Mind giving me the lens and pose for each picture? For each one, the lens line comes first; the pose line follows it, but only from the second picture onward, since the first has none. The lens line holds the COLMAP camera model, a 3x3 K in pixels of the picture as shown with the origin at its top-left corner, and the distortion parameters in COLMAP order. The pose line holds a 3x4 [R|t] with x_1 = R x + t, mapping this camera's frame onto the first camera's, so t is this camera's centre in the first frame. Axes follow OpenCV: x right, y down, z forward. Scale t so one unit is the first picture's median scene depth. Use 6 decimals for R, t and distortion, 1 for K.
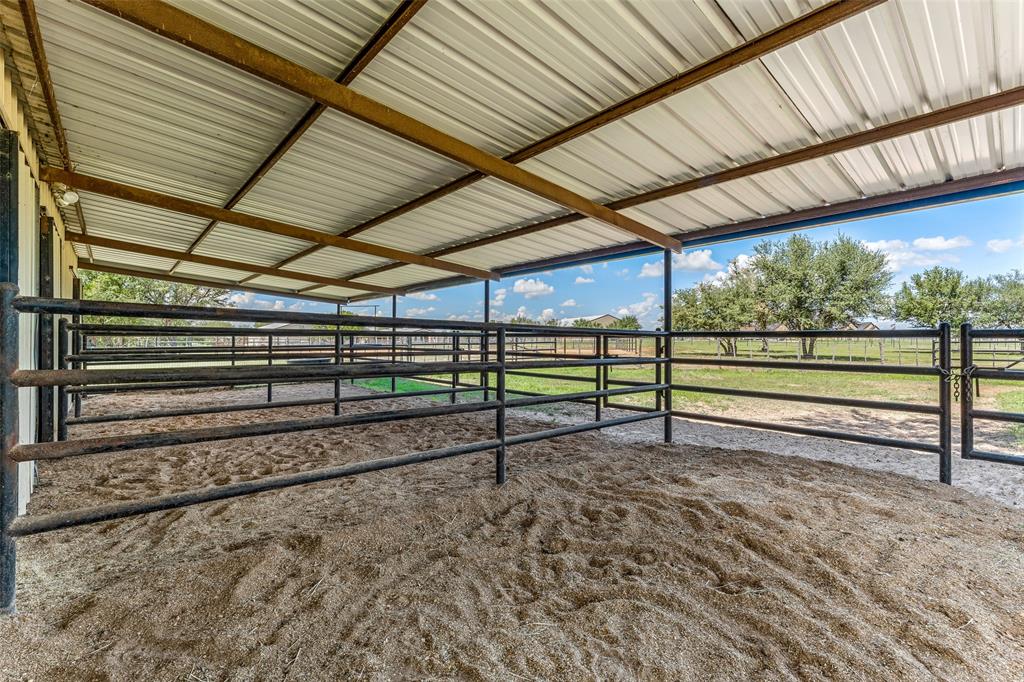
lens RADIAL K [[462.3, 0, 510.3], [0, 462.3, 348.2], [0, 0, 1]] dist [0.003904, 0.000678]
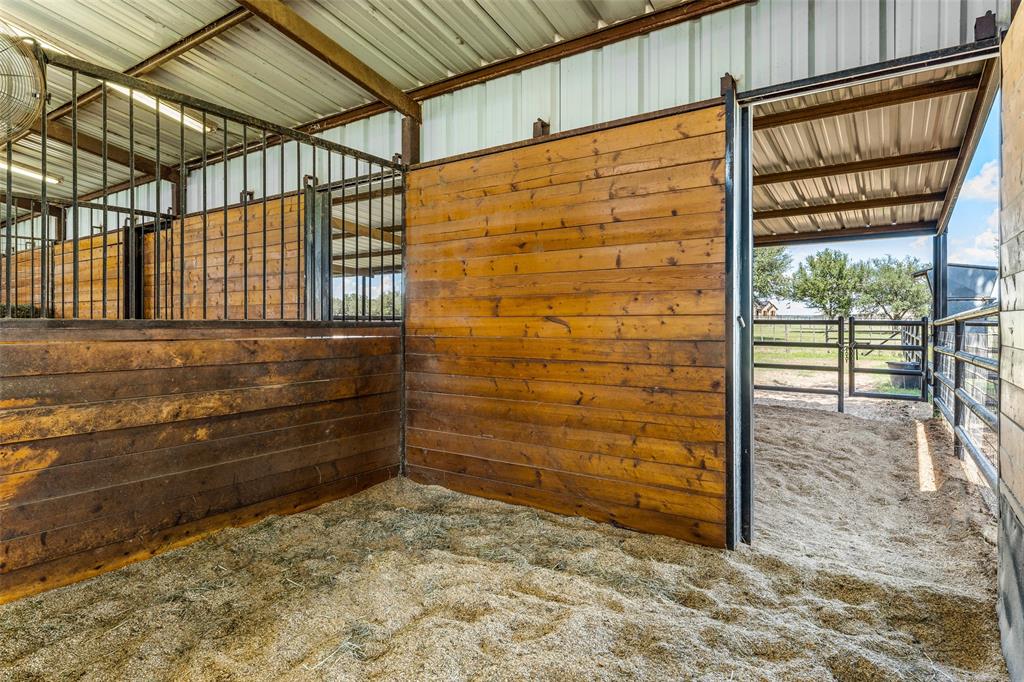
lens RADIAL K [[553.8, 0, 512.4], [0, 553.8, 338.1], [0, 0, 1]] dist [-0.004417, -0.000574]
pose [[0.974207, -0.008267, 0.225505, -0.580803], [0.004695, 0.999855, 0.016373, -0.012427], [-0.225608, -0.014892, 0.974104, -0.586607]]
